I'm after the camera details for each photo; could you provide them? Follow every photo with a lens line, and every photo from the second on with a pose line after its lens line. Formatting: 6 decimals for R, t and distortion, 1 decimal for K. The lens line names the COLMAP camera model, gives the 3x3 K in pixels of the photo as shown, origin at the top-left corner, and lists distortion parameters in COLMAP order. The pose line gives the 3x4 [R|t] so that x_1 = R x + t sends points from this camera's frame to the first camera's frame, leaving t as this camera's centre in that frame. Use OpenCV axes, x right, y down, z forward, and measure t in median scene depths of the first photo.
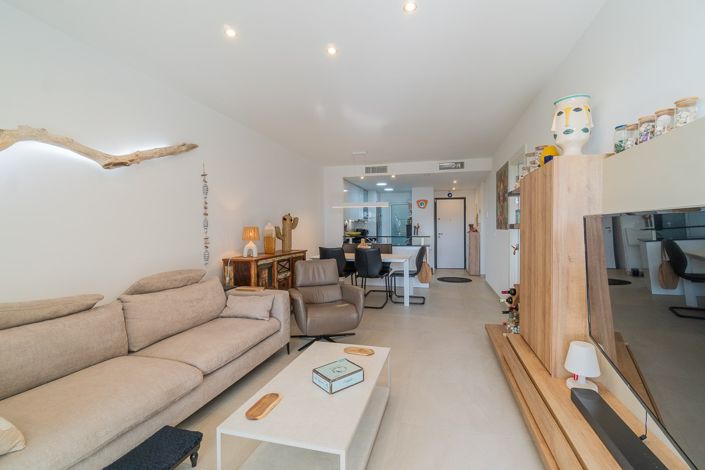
lens RADIAL K [[309.1, 0, 372.3], [0, 309.1, 234.3], [0, 0, 1]] dist [-0.002489, 0.000089]
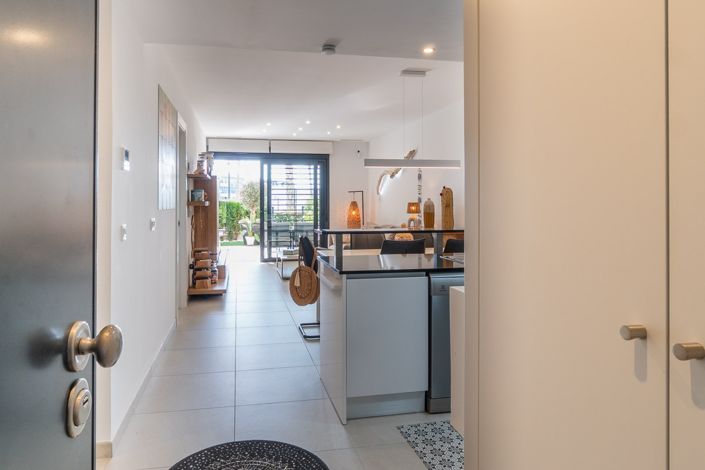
lens RADIAL K [[470.5, 0, 330.8], [0, 470.5, 193.3], [0, 0, 1]] dist [-0.011709, 0.002060]
pose [[-0.912337, -0.007155, -0.409379, 0.685758], [-0.010023, 0.999938, 0.004862, -0.066521], [0.409318, 0.008539, -0.912352, 2.608763]]
